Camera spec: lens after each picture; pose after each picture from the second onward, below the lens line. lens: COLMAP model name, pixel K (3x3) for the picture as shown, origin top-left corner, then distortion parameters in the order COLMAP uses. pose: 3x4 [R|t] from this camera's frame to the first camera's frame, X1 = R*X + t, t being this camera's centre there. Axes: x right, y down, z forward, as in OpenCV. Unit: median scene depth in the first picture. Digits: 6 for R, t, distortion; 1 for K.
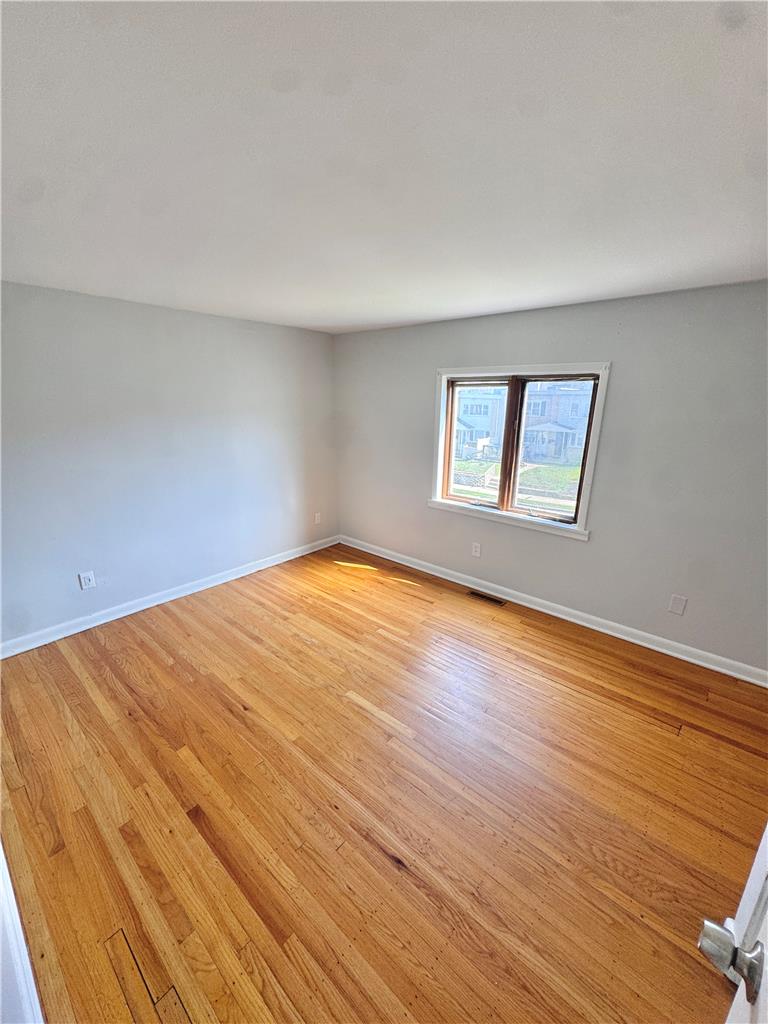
lens RADIAL K [[408.8, 0, 384.3], [0, 408.8, 510.9], [0, 0, 1]] dist [-0.005411, 0.000545]
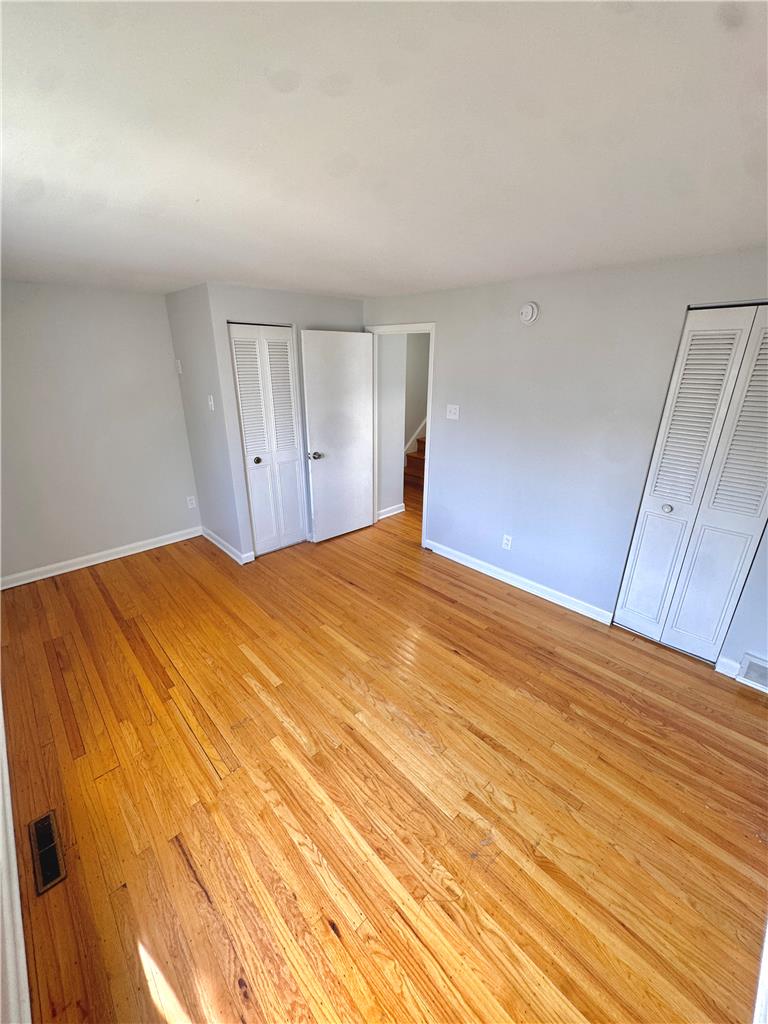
lens RADIAL K [[408.8, 0, 384.2], [0, 408.8, 513.4], [0, 0, 1]] dist [-0.005411, 0.000545]
pose [[-0.995014, -0.047509, 0.087697, -0.181571], [0.013123, 0.809261, 0.587302, -0.439200], [-0.098871, 0.585524, -0.804603, 1.439244]]
